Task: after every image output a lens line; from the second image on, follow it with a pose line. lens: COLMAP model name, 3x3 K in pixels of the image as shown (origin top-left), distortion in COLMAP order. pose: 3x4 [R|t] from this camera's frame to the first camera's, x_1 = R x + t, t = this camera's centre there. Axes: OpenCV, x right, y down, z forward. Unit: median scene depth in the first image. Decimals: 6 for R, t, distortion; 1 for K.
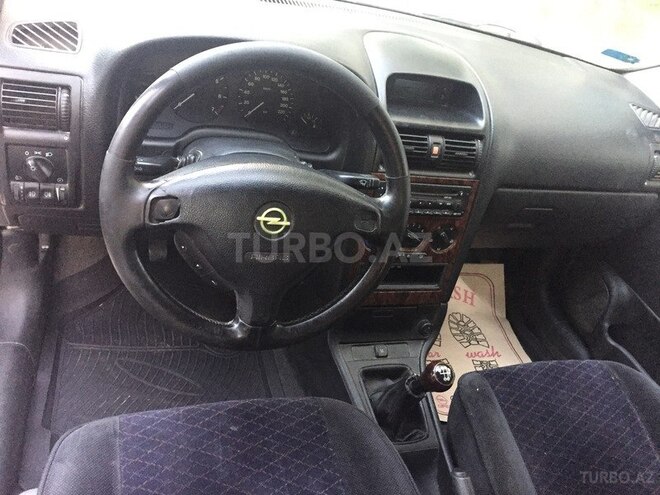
lens RADIAL K [[569.9, 0, 327.8], [0, 569.9, 248.5], [0, 0, 1]] dist [0.018227, -0.014765]
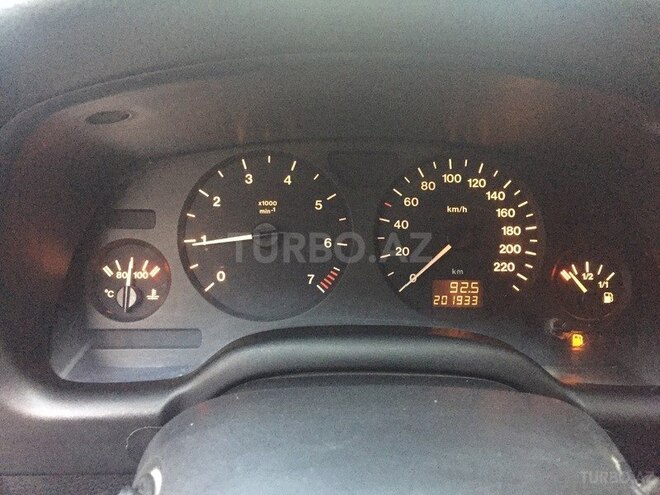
lens RADIAL K [[569.9, 0, 329.5], [0, 569.9, 246.4], [0, 0, 1]] dist [0.018227, -0.014765]
pose [[0.930456, -0.109128, -0.349775, -0.056892], [0.013002, 0.963849, -0.266130, -0.158977], [0.366173, 0.243075, 0.898238, 0.639396]]
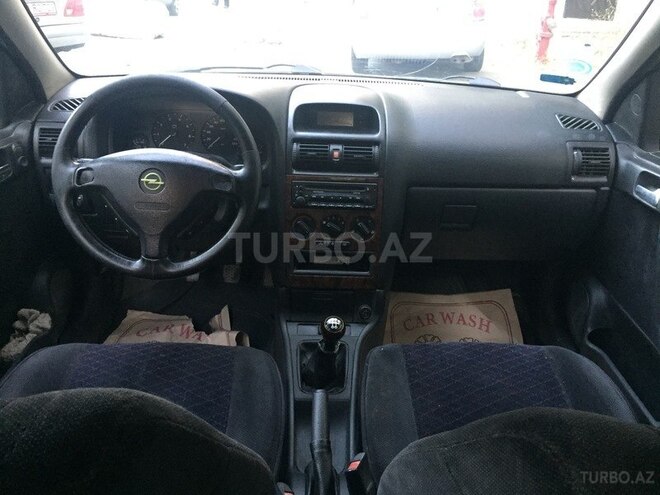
lens RADIAL K [[569.9, 0, 336.3], [0, 569.9, 246.9], [0, 0, 1]] dist [0.018227, -0.014765]
pose [[0.941456, -0.071934, -0.329373, 0.592630], [-0.006700, 0.972787, -0.231604, 0.326180], [0.337070, 0.220252, 0.915354, -0.135219]]
